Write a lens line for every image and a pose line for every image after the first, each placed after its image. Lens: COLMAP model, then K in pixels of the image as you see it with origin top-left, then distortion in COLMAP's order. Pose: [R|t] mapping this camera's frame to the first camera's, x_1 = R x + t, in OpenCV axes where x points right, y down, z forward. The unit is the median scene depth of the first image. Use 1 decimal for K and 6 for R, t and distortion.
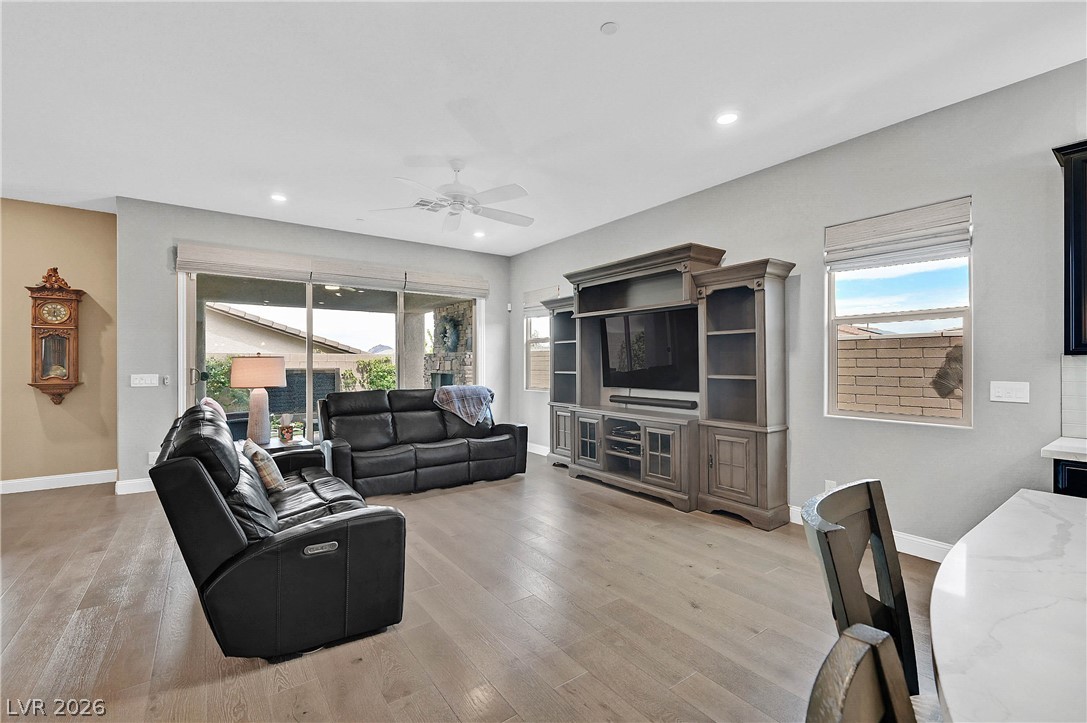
lens RADIAL K [[465.2, 0, 540.9], [0, 465.2, 363.7], [0, 0, 1]] dist [-0.002701, 0.001461]
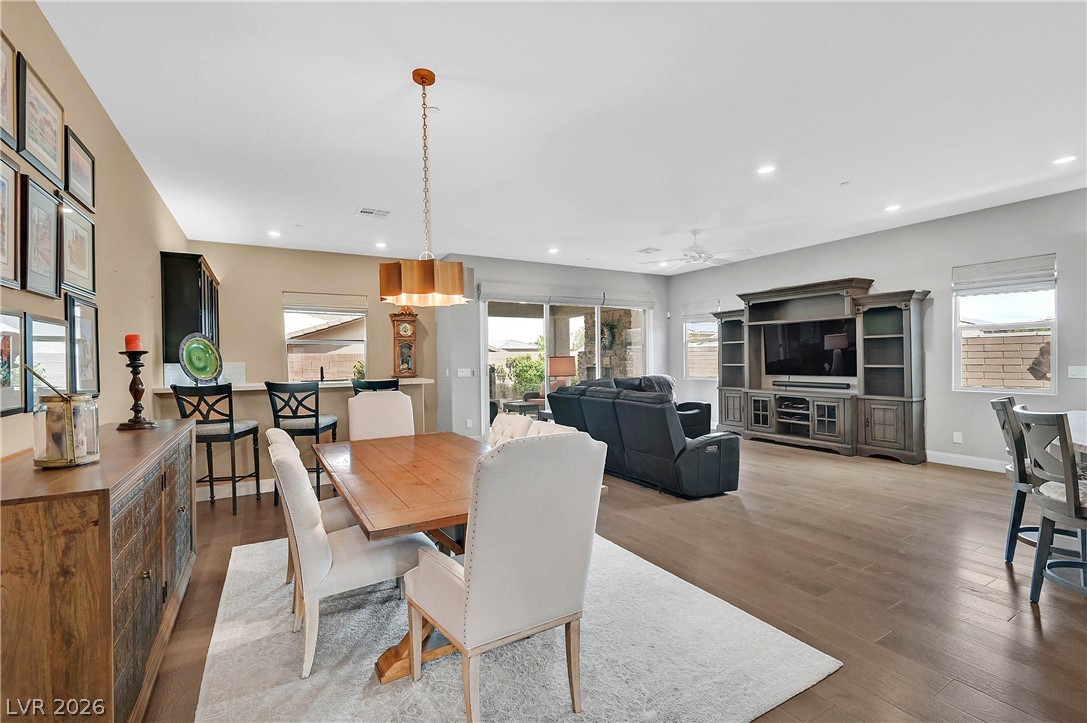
lens RADIAL K [[477.8, 0, 537.4], [0, 477.8, 363.8], [0, 0, 1]] dist [0.000423, -0.000677]
pose [[0.995274, -0.011588, -0.096412, -0.442249], [0.012770, 0.999851, 0.011652, -0.008800], [0.096262, -0.012829, 0.995273, -0.515468]]
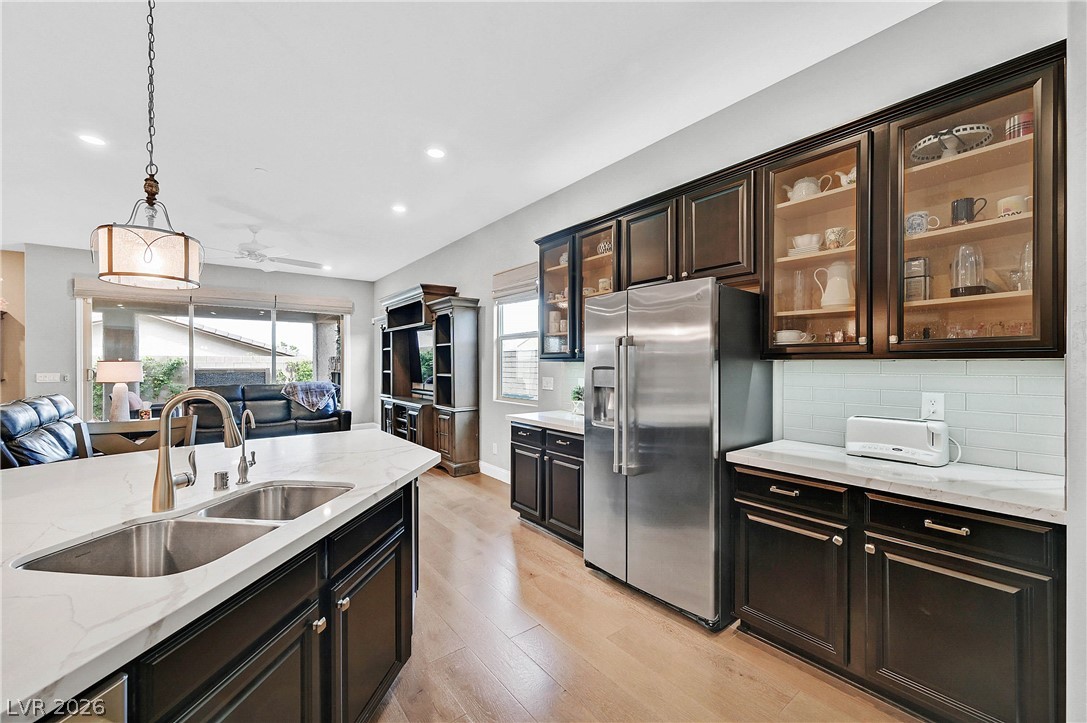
lens RADIAL K [[428.1, 0, 545.2], [0, 428.1, 364.6], [0, 0, 1]] dist [0.001125, -0.000220]
pose [[0.999568, 0.000002, 0.029380, 0.545400], [-0.000078, 0.999997, 0.002603, -0.005905], [-0.029380, -0.002604, 0.999565, -0.287382]]
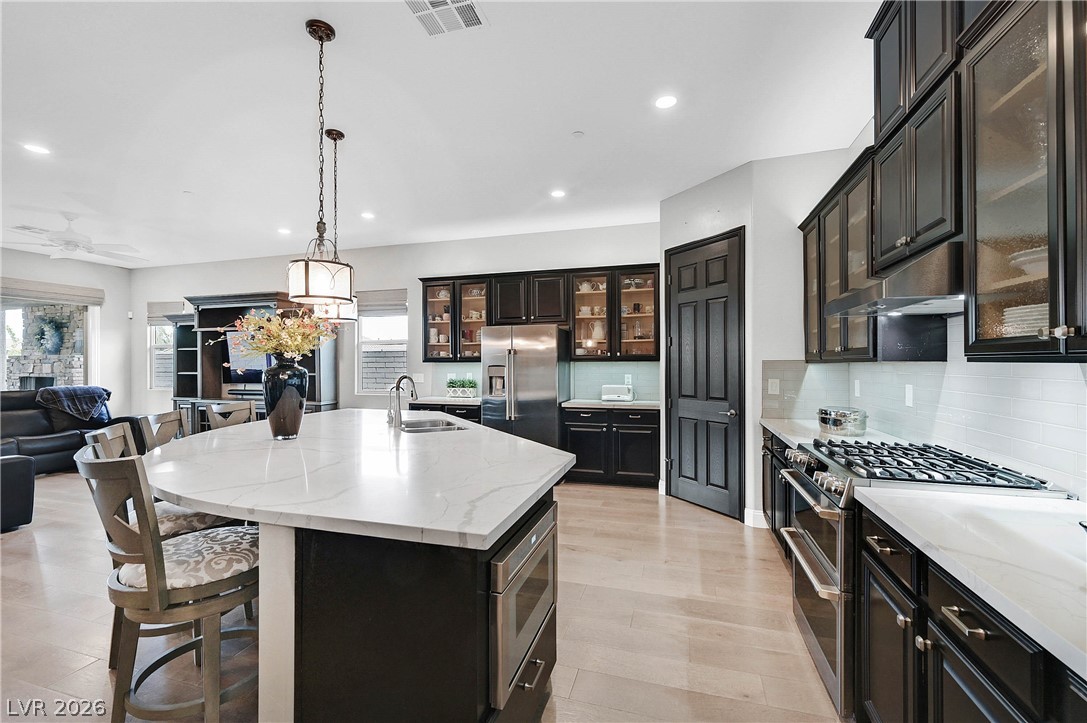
lens RADIAL K [[465.2, 0, 548.2], [0, 465.2, 363.7], [0, 0, 1]] dist [-0.002701, 0.001461]
pose [[0.796627, -0.001921, 0.604468, 0.079929], [0.002670, 0.999996, -0.000340, -0.004820], [-0.604465, 0.001885, 0.796630, -0.682473]]
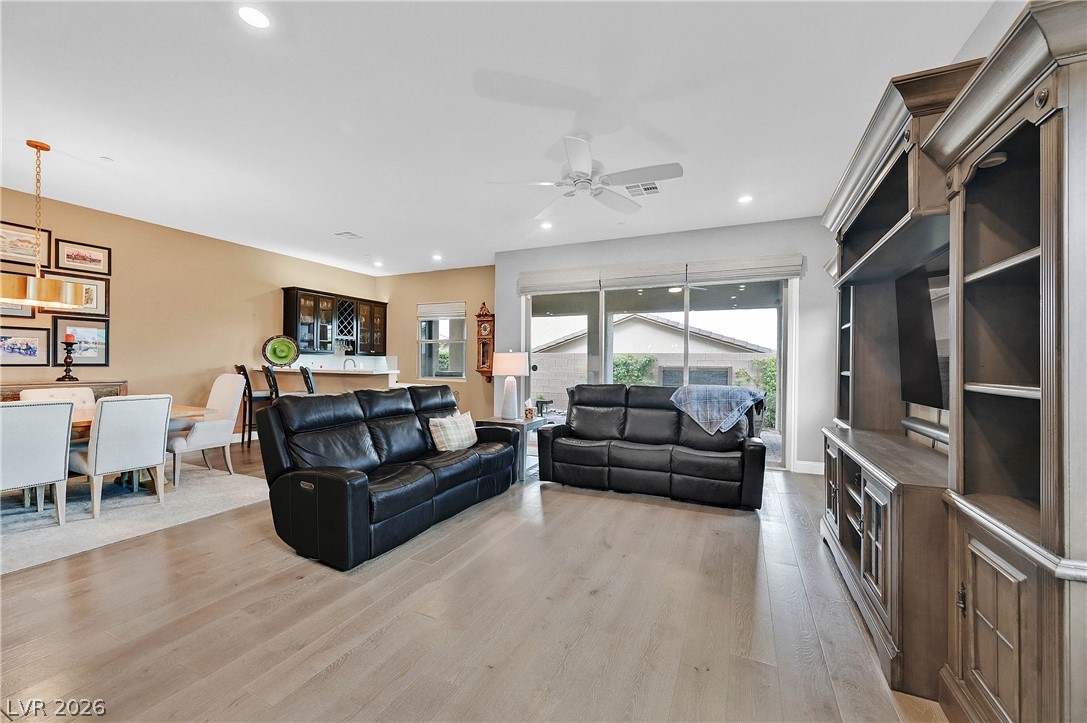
lens RADIAL K [[428.1, 0, 551.2], [0, 428.1, 360.4], [0, 0, 1]] dist [0.001125, -0.000220]
pose [[0.496641, 0.001932, -0.867954, 0.416040], [-0.011389, 0.999926, -0.004291, 0.009841], [0.867881, 0.012016, 0.496626, 0.417977]]
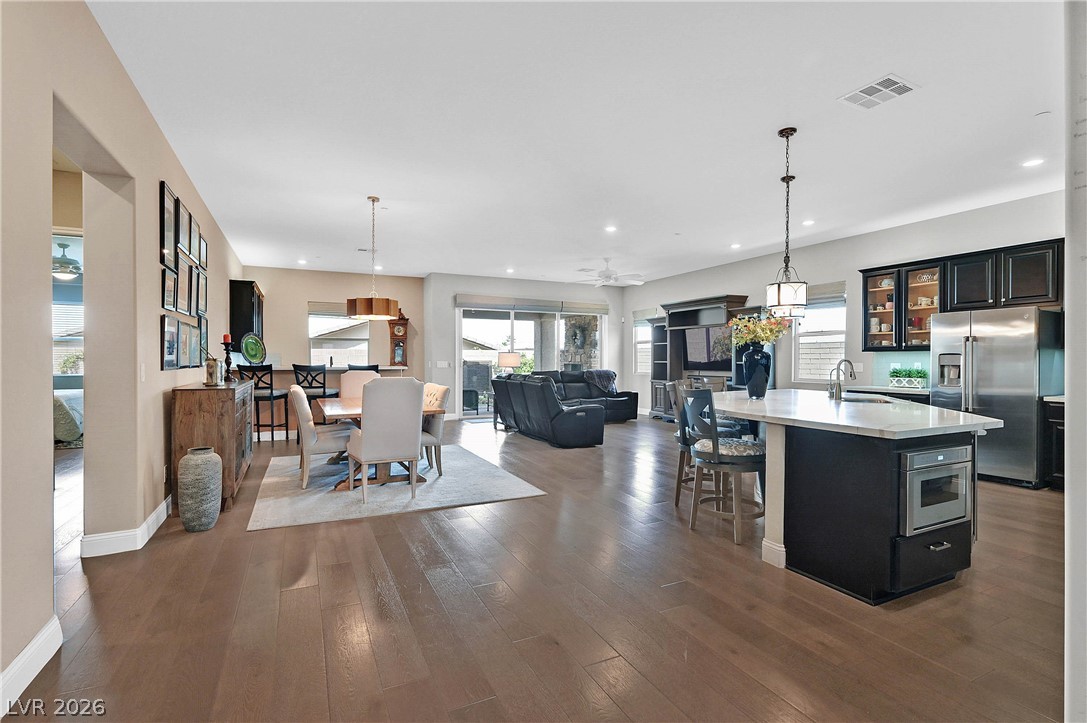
lens RADIAL K [[513.2, 0, 540.4], [0, 513.2, 363.8], [0, 0, 1]] dist [-0.000302, 0.000074]
pose [[0.984375, 0.003647, -0.176046, -0.055519], [-0.002225, 0.999963, 0.008279, 0.013711], [0.176070, -0.007758, 0.984347, -1.028163]]
